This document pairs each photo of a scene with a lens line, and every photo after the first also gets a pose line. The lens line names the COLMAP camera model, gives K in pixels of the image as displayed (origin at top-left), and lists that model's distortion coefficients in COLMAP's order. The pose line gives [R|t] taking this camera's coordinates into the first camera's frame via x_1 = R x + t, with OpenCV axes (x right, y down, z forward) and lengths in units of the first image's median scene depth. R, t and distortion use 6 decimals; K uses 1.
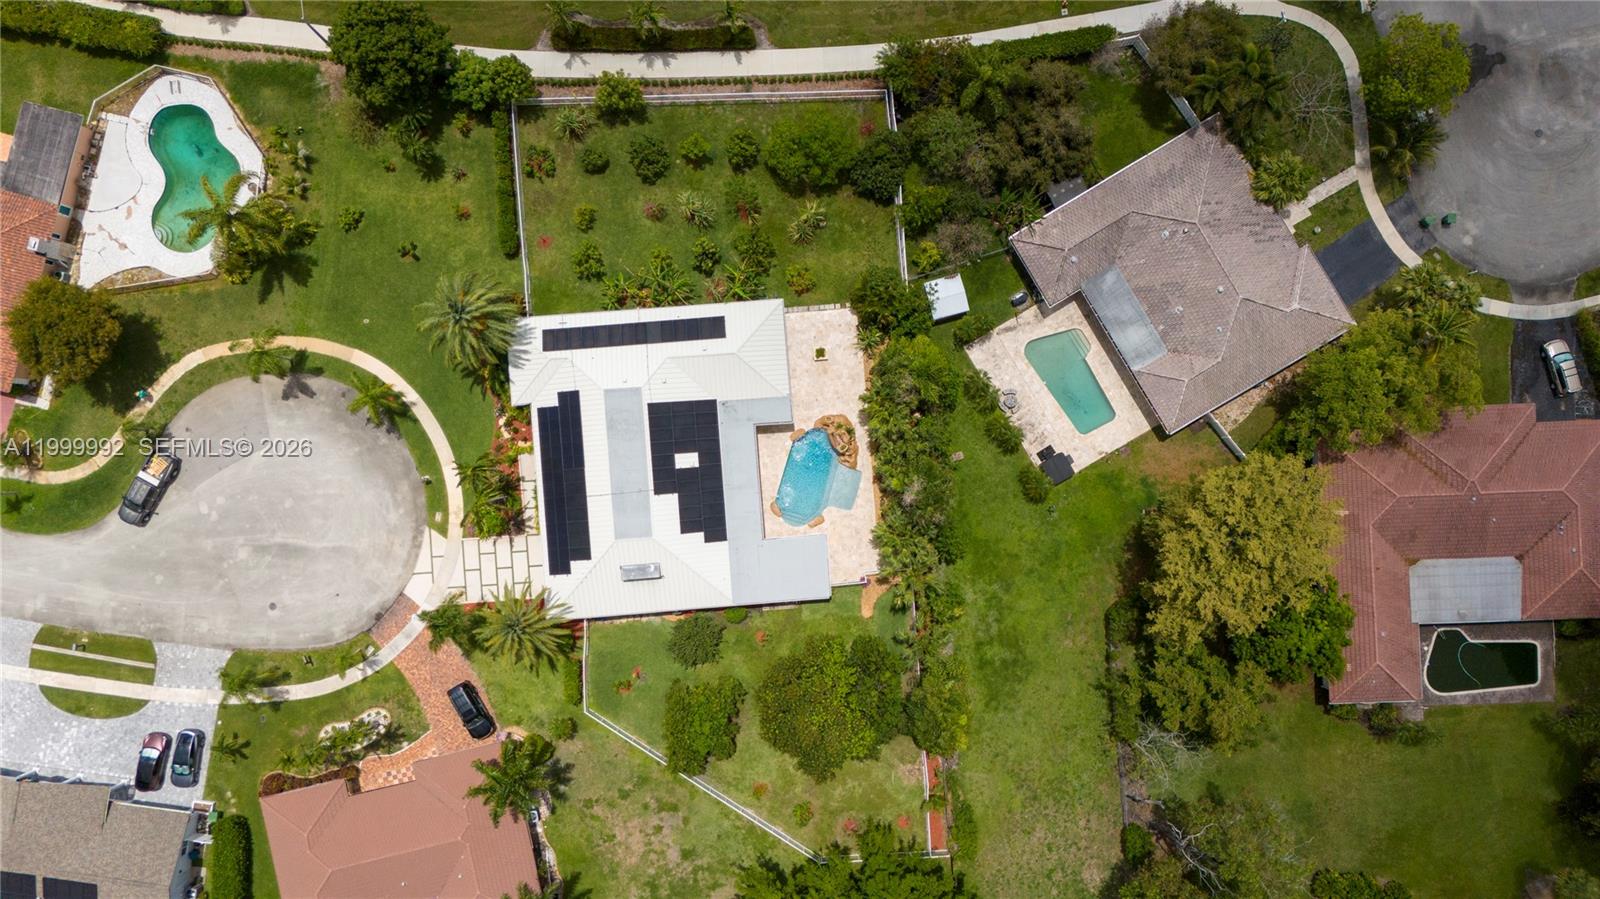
lens RADIAL K [[1170.6, 0, 800.0], [0, 1170.6, 449.5], [0, 0, 1]] dist [0.071330, -0.070279]
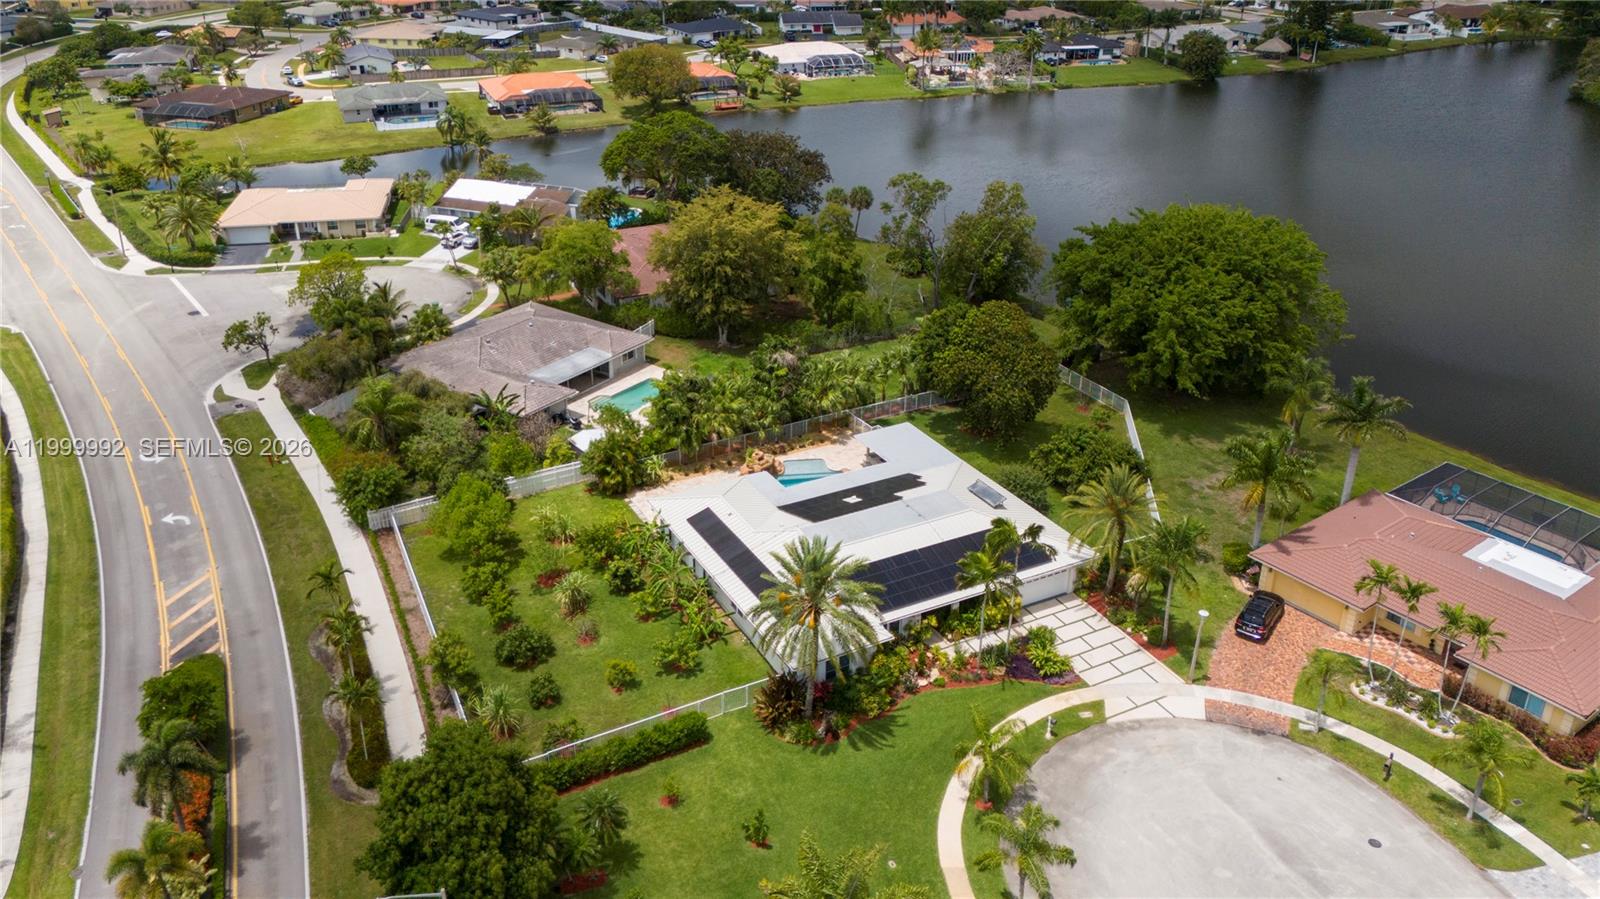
lens RADIAL K [[1193.0, 0, 727.0], [0, 1193.0, 402.3], [0, 0, 1]] dist [0.057520, -0.040364]
pose [[-0.371238, -0.391197, 0.842109, -0.765499], [0.928531, -0.159871, 0.335069, -0.357675], [0.003550, 0.906315, 0.422589, 0.523138]]
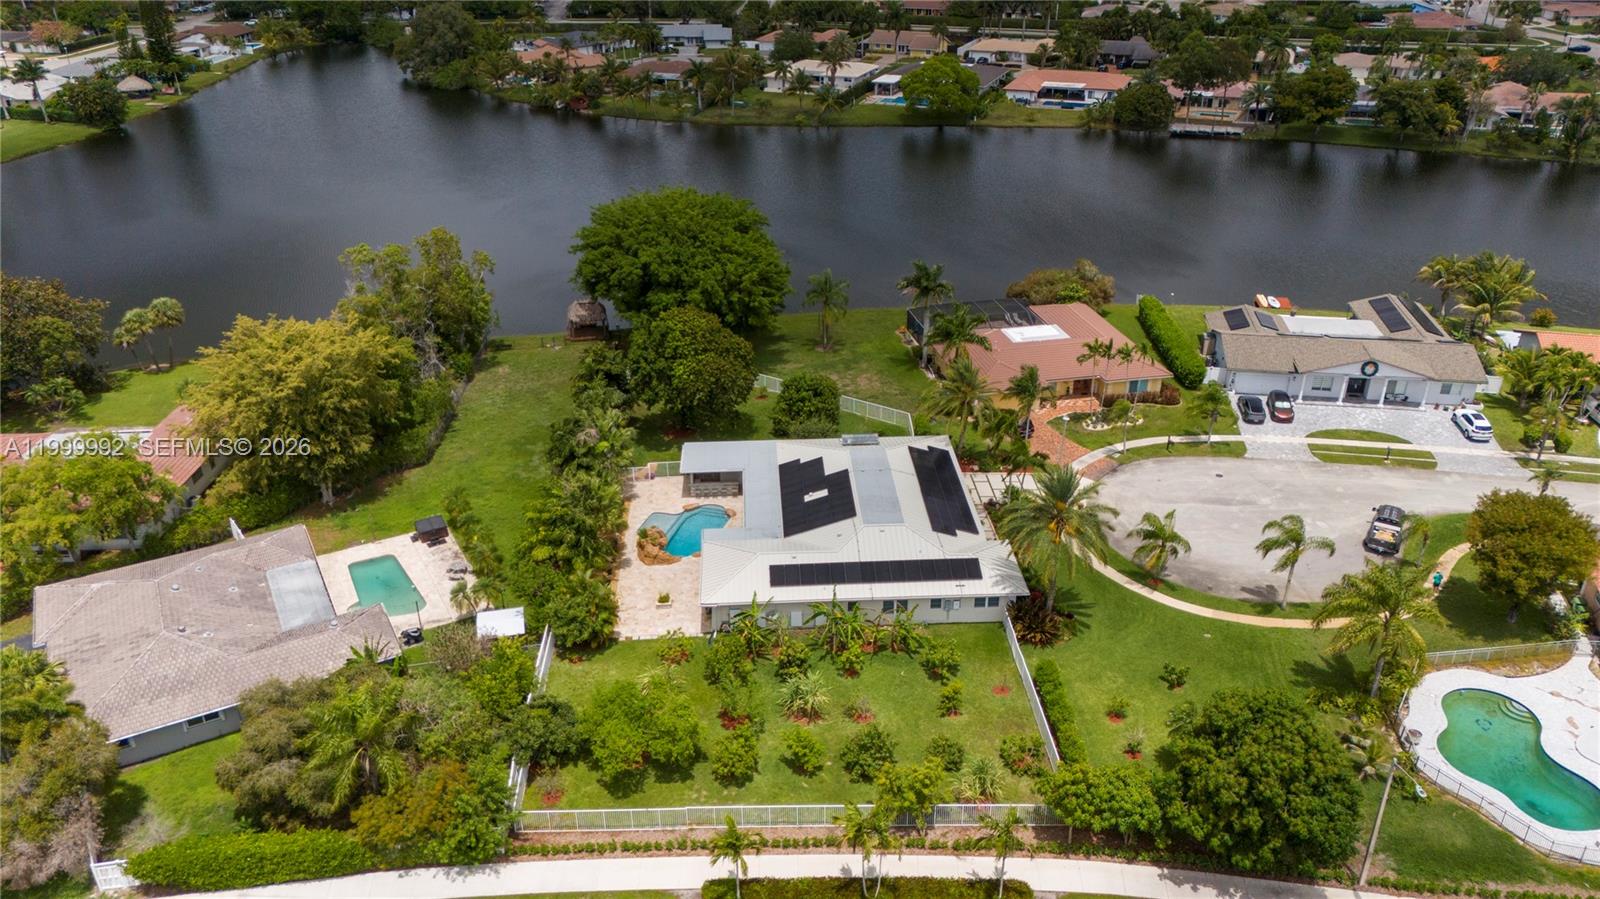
lens RADIAL K [[1170.6, 0, 800.0], [0, 1170.6, 449.5], [0, 0, 1]] dist [0.071330, -0.070279]
pose [[-0.999667, -0.006626, 0.024956, -0.102889], [0.025287, -0.446826, 0.894263, -0.796110], [0.005225, 0.894596, 0.446845, 0.514808]]
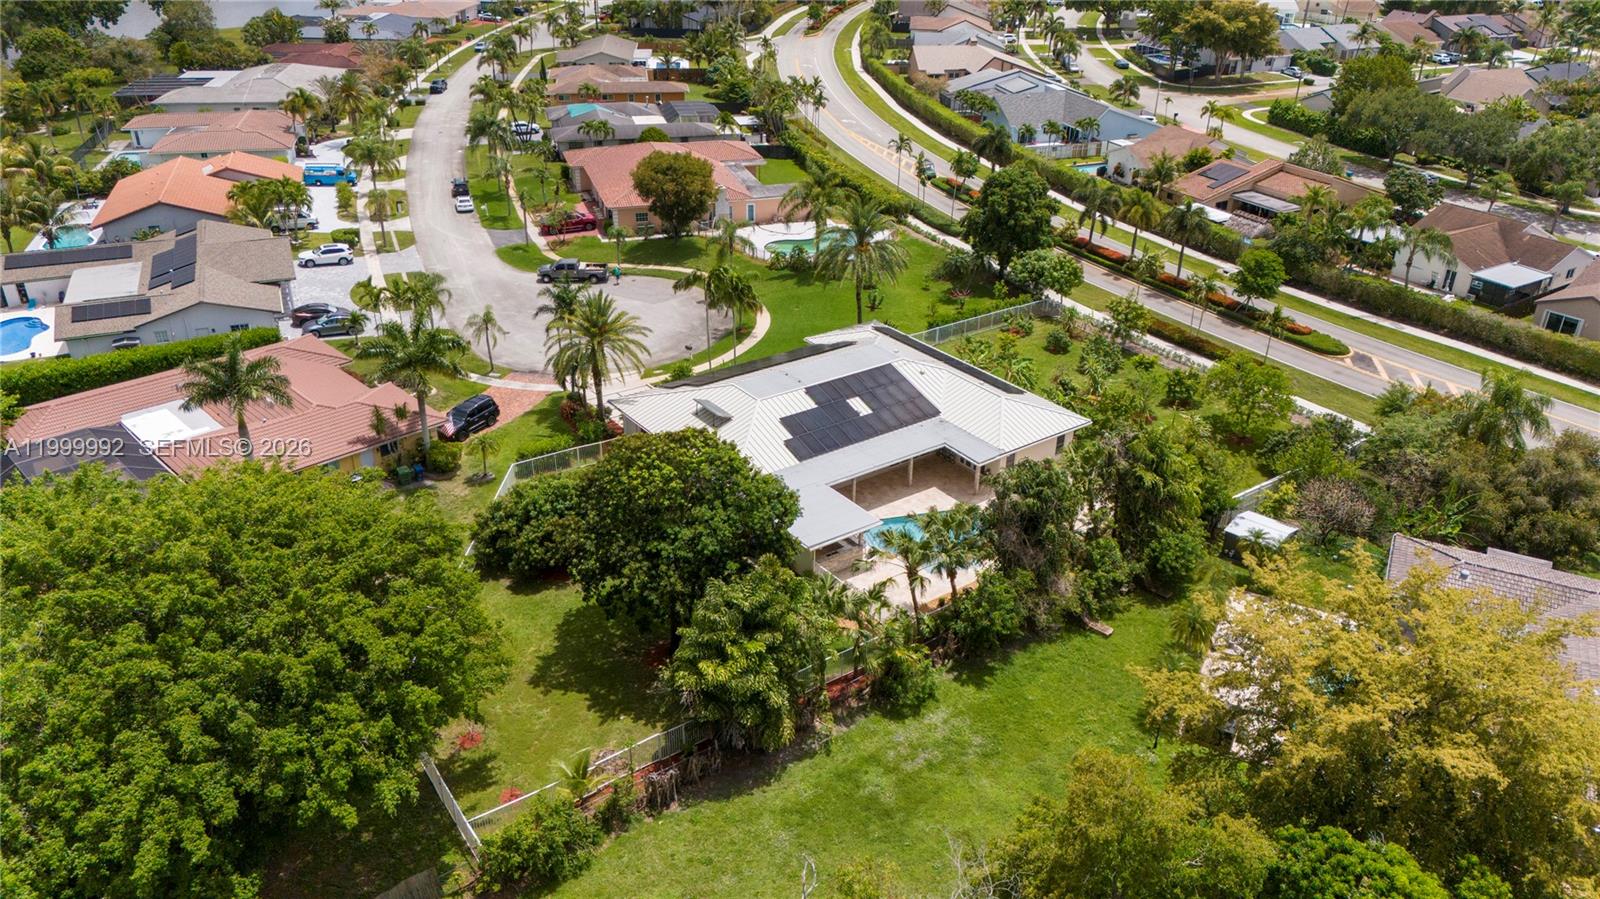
lens RADIAL K [[1170.6, 0, 800.0], [0, 1170.6, 449.5], [0, 0, 1]] dist [0.071330, -0.070279]
pose [[0.519449, 0.396569, -0.756905, 0.485769], [-0.854496, 0.237952, -0.461753, 0.407676], [-0.003009, 0.886630, 0.462471, 0.624032]]
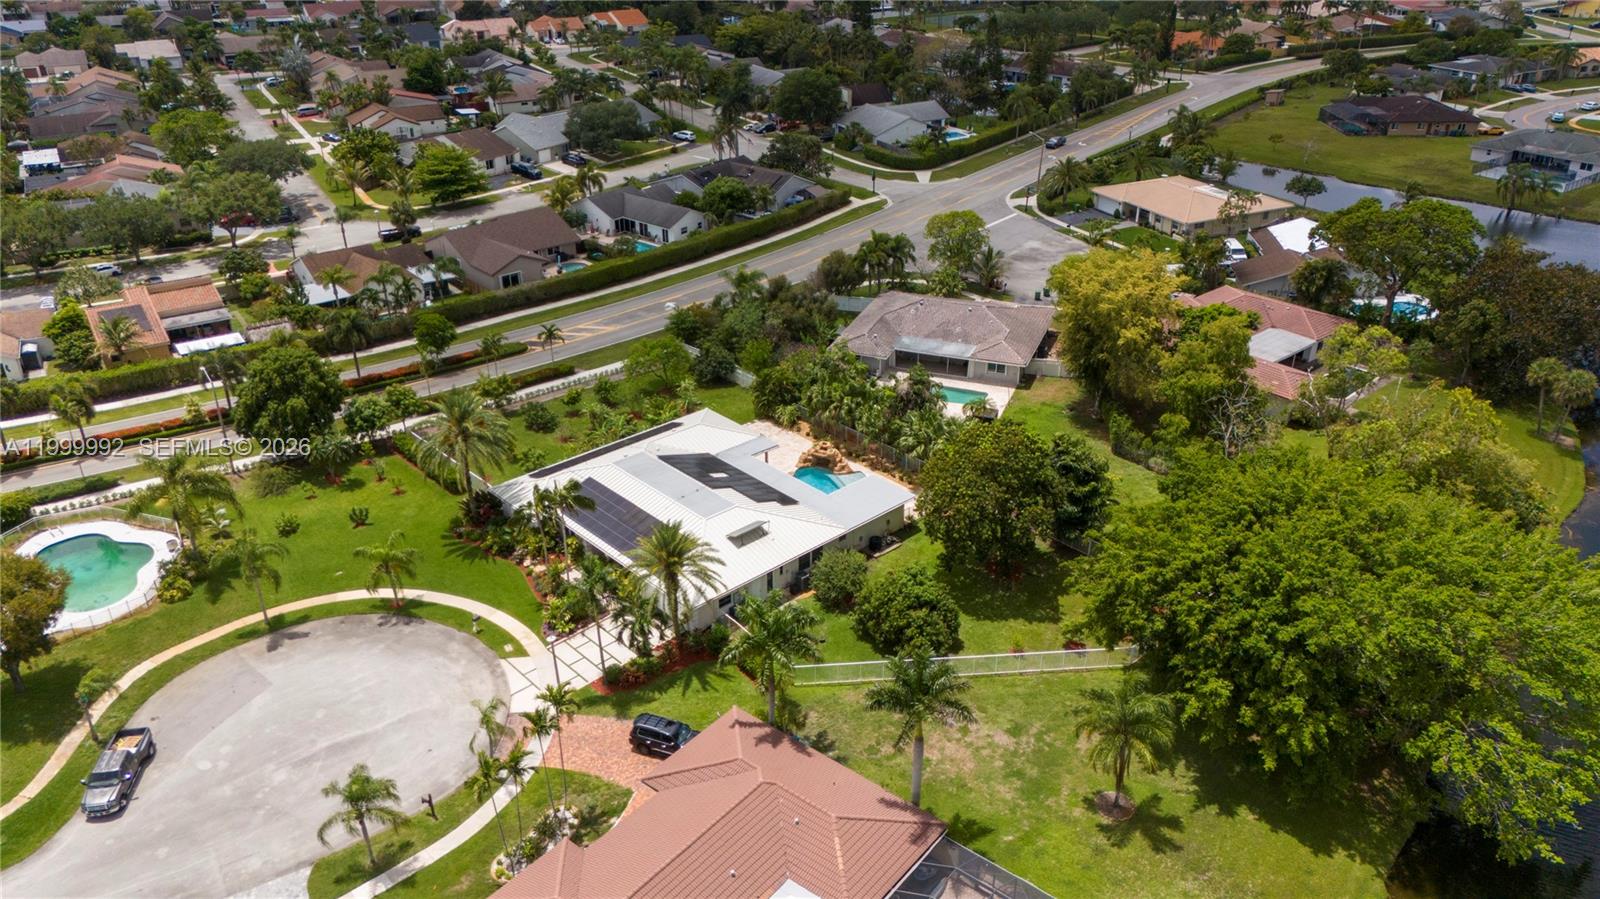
lens RADIAL K [[1170.6, 0, 800.0], [0, 1170.6, 449.5], [0, 0, 1]] dist [0.071330, -0.070279]
pose [[0.785158, -0.286575, 0.549000, -0.562344], [0.619295, 0.363464, -0.695965, 0.713172], [-0.000095, 0.886436, 0.462852, 0.492874]]
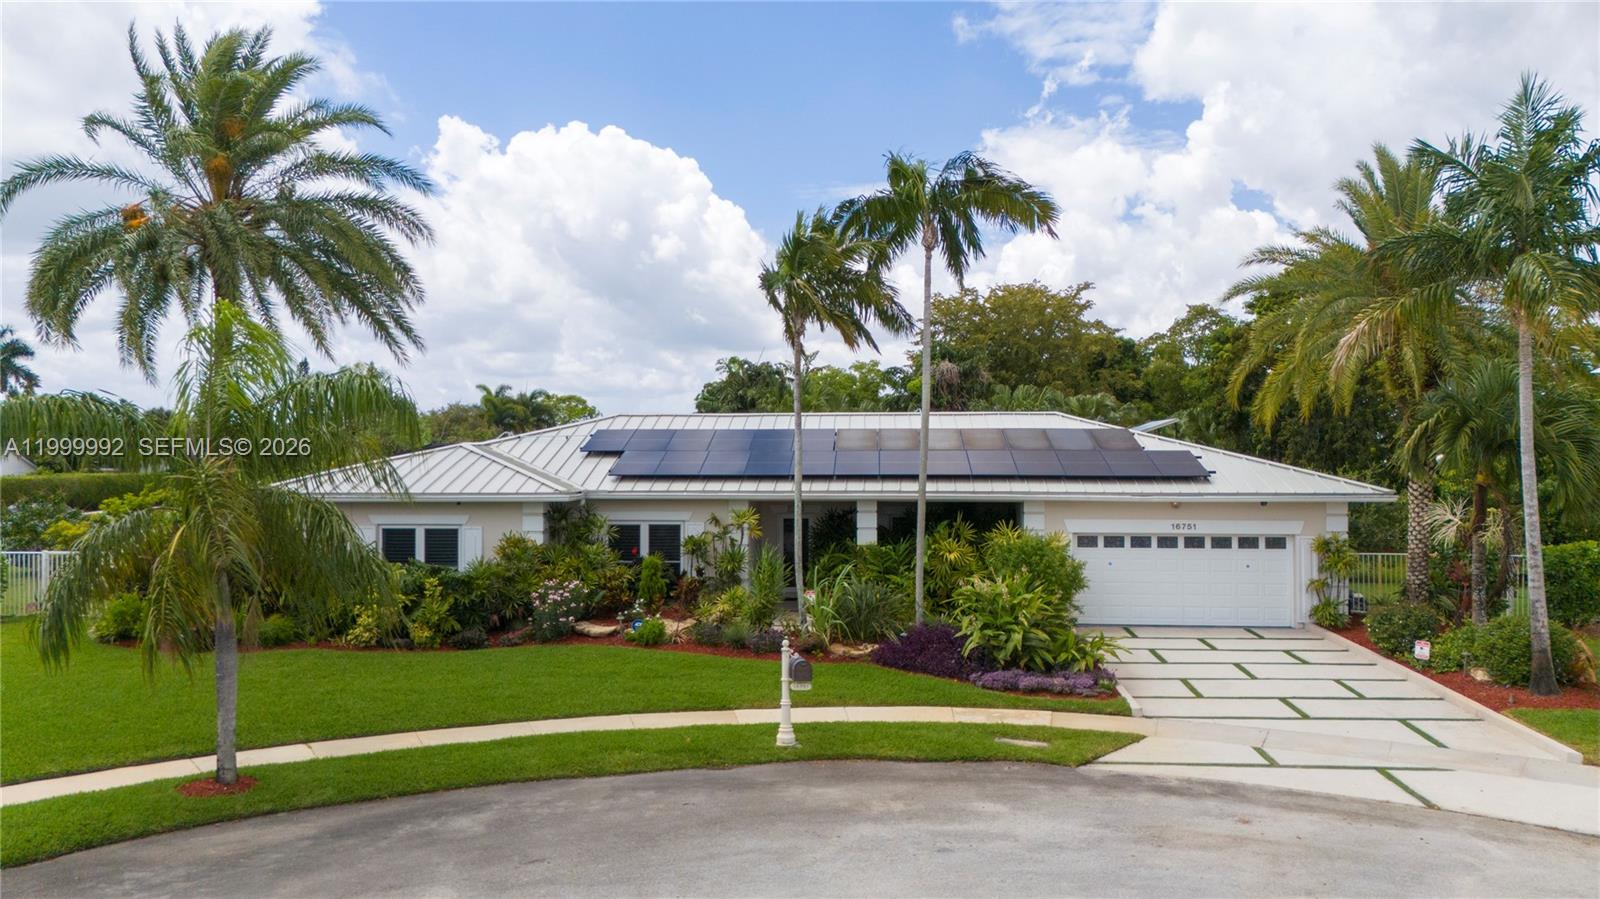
lens RADIAL K [[1196.1, 0, 800.0], [0, 1196.1, 449.5], [0, 0, 1]] dist [0.038630, -0.001257]
pose [[0.139410, 0.011279, 0.990171, -0.486353], [0.990230, 0.001630, -0.139437, 0.049460], [-0.003186, 0.999935, -0.010942, 0.961077]]
